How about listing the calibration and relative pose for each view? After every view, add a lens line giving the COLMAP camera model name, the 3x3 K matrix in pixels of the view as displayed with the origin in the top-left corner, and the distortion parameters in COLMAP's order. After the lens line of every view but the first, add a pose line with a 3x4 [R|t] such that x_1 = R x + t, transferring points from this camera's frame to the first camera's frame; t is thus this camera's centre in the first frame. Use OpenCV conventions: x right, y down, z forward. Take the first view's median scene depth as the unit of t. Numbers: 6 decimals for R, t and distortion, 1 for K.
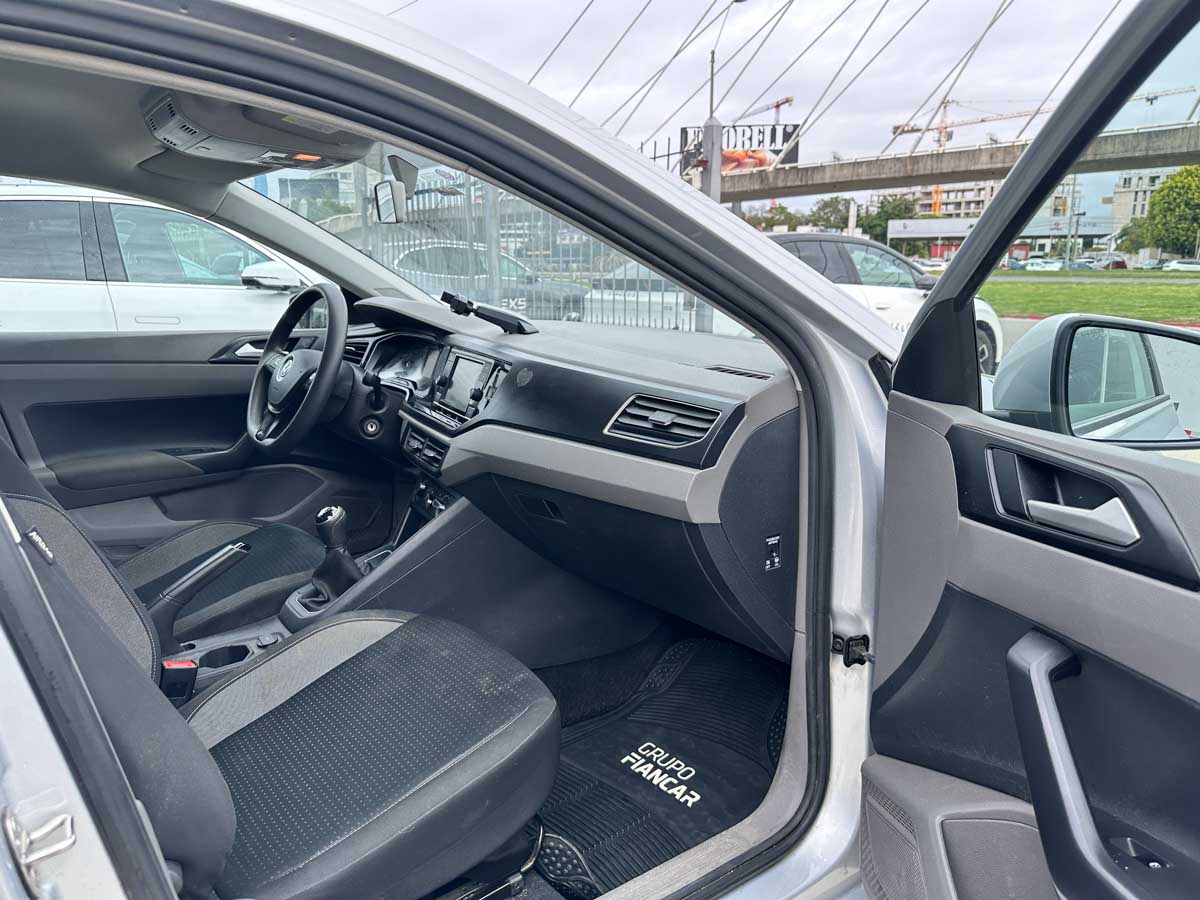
lens RADIAL K [[859.4, 0, 624.5], [0, 859.4, 438.1], [0, 0, 1]] dist [0.029102, -0.031572]
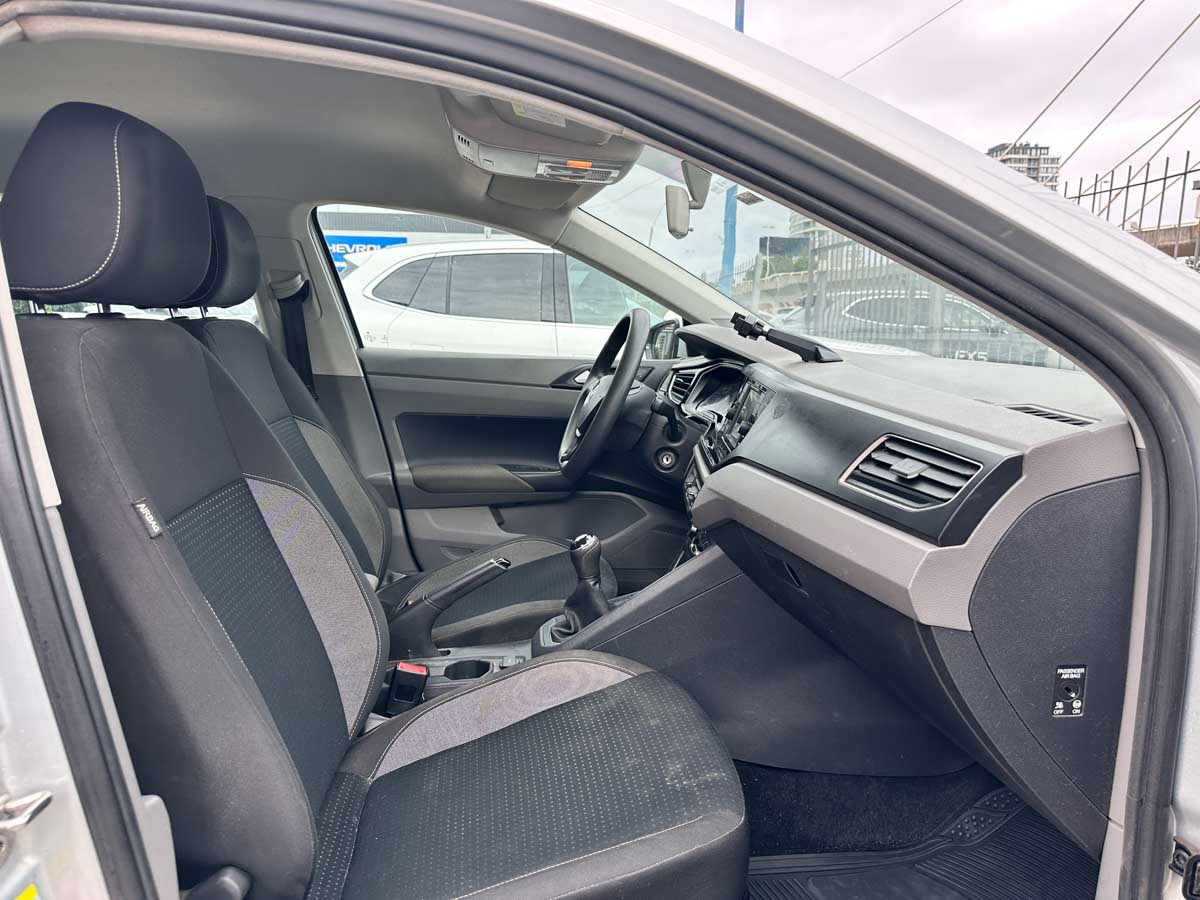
lens RADIAL K [[859.4, 0, 595.8], [0, 859.4, 444.5], [0, 0, 1]] dist [0.029102, -0.031572]
pose [[0.852084, 0.081371, -0.517041, 0.145652], [-0.109156, 0.993747, -0.023495, 0.001673], [0.511896, 0.076458, 0.855638, 0.190154]]
